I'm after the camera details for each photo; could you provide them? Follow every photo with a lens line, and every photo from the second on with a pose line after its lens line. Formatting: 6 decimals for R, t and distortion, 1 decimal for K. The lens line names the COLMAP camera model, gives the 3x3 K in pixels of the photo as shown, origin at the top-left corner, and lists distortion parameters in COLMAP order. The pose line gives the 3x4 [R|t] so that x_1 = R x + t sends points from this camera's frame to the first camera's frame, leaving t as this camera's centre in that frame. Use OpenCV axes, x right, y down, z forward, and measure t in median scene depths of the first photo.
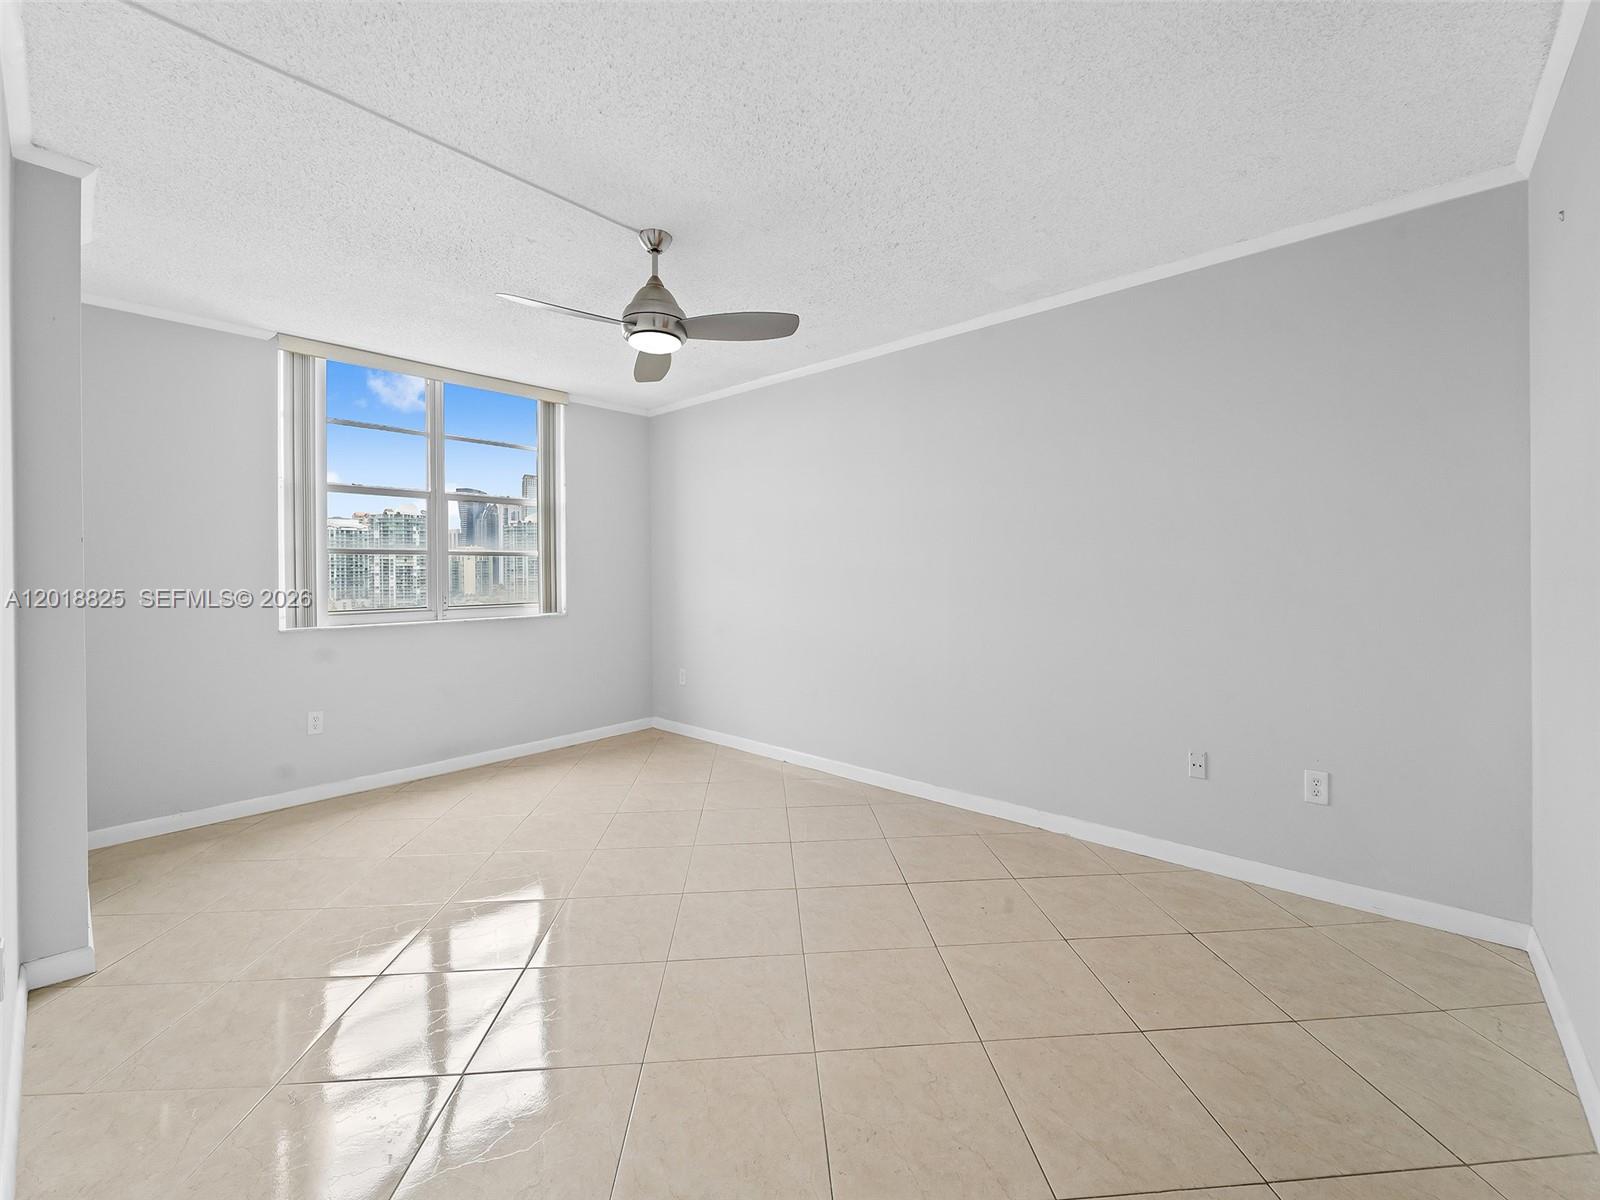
lens RADIAL K [[661.3, 0, 800.7], [0, 661.3, 577.1], [0, 0, 1]] dist [-0.000791, -0.000125]
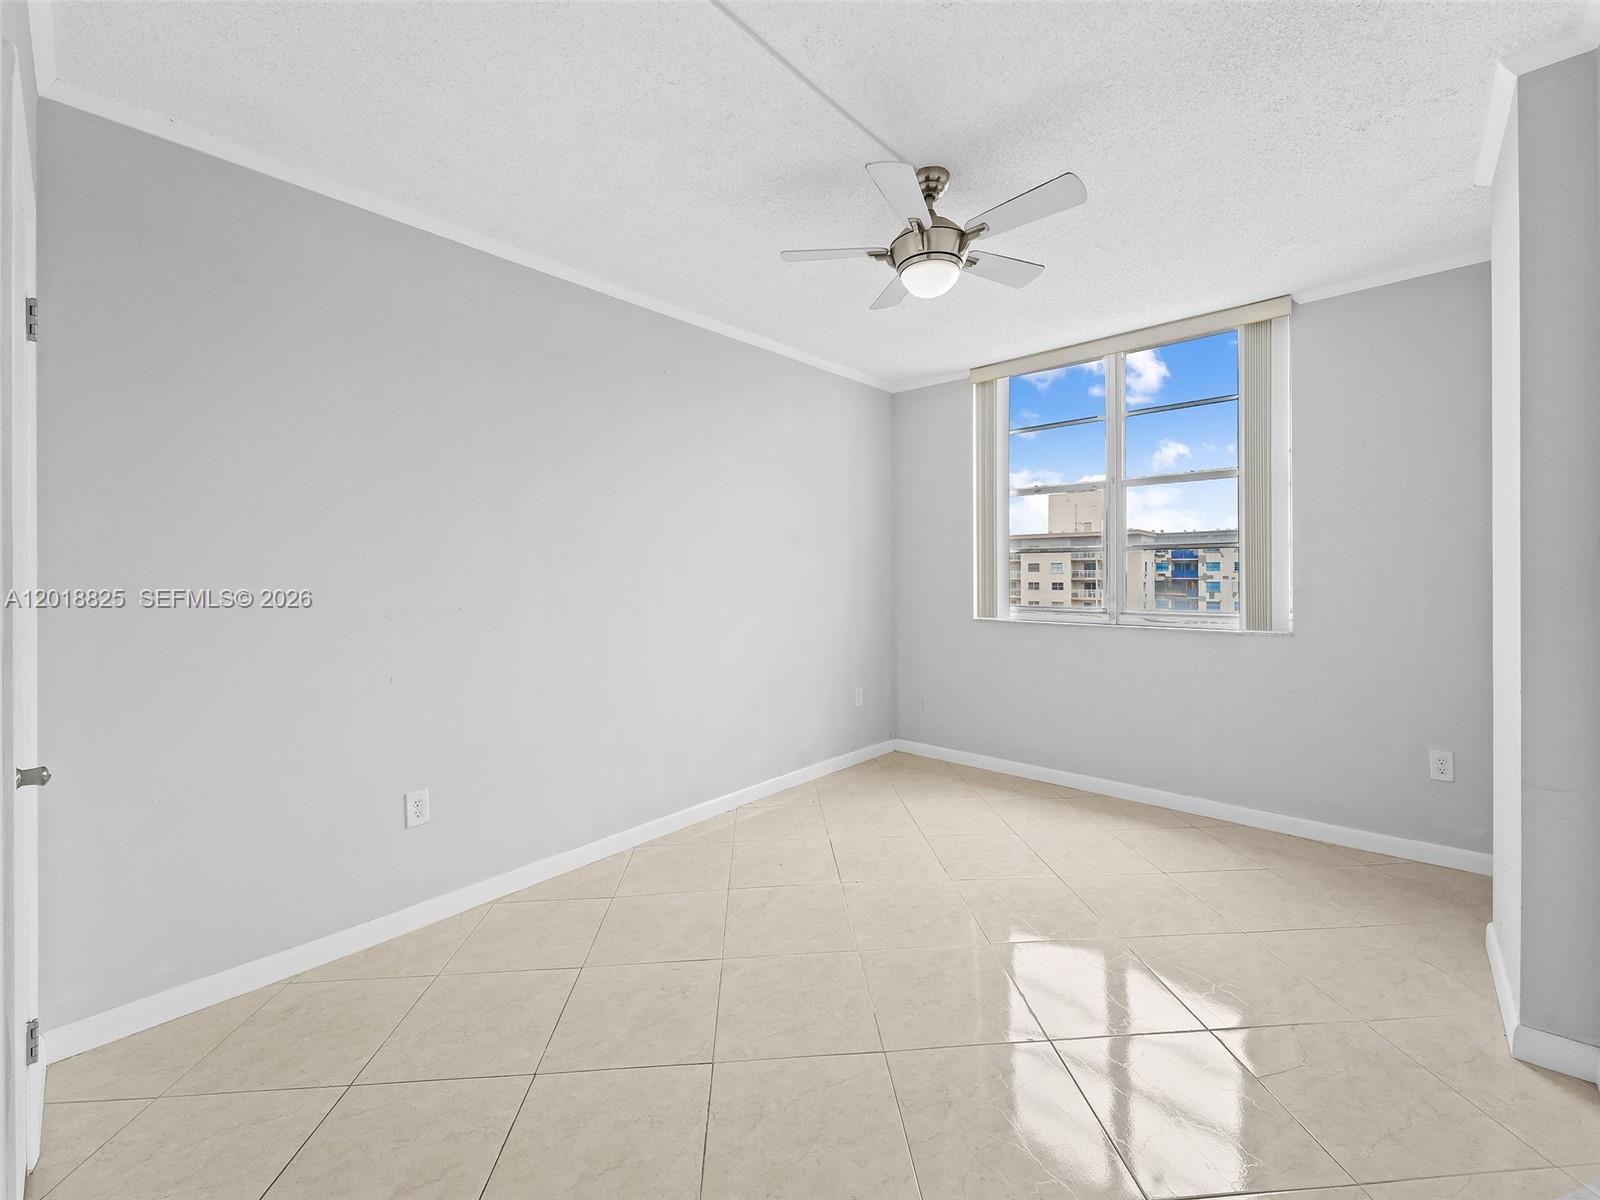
lens RADIAL K [[661.3, 0, 800.7], [0, 661.3, 577.1], [0, 0, 1]] dist [-0.000791, -0.000125]
pose [[-0.018114, 0.023447, -0.999561, 0.387861], [0.002329, 0.999723, 0.023409, -0.022084], [0.999833, -0.001904, -0.018163, 0.662915]]
